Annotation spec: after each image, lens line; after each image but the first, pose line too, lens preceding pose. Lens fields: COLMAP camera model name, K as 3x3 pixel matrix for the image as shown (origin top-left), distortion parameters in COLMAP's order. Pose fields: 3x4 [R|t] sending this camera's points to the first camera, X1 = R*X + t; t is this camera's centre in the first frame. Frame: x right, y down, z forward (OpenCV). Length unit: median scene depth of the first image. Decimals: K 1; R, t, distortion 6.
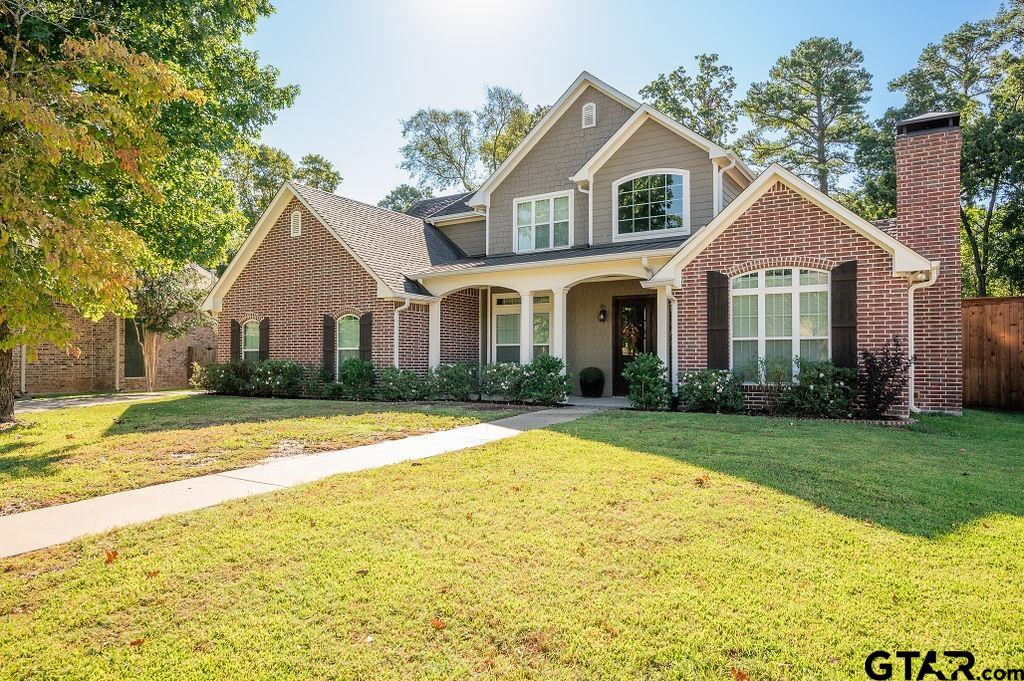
lens RADIAL K [[642.4, 0, 512.0], [0, 642.4, 340.5], [0, 0, 1]] dist [0.003468, -0.000533]
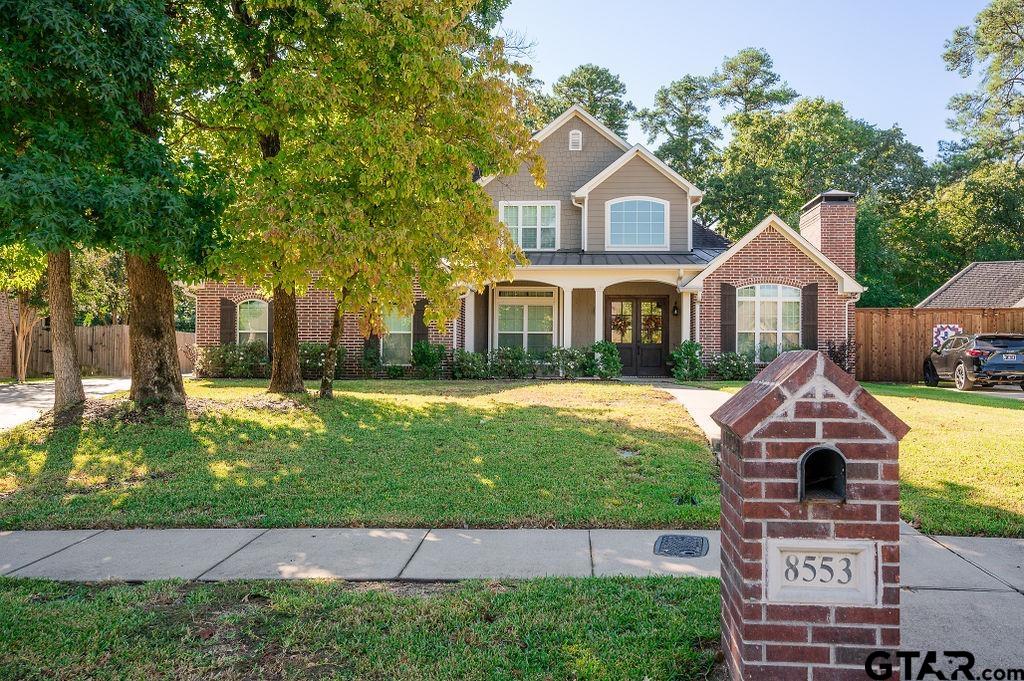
lens RADIAL K [[728.2, 0, 512.0], [0, 728.2, 340.5], [0, 0, 1]] dist [-0.007257, -0.001294]
pose [[0.878447, 0.017470, 0.477520, -0.650216], [-0.022217, 0.999744, 0.004295, 0.016678], [-0.477322, -0.014382, 0.878611, -0.136947]]
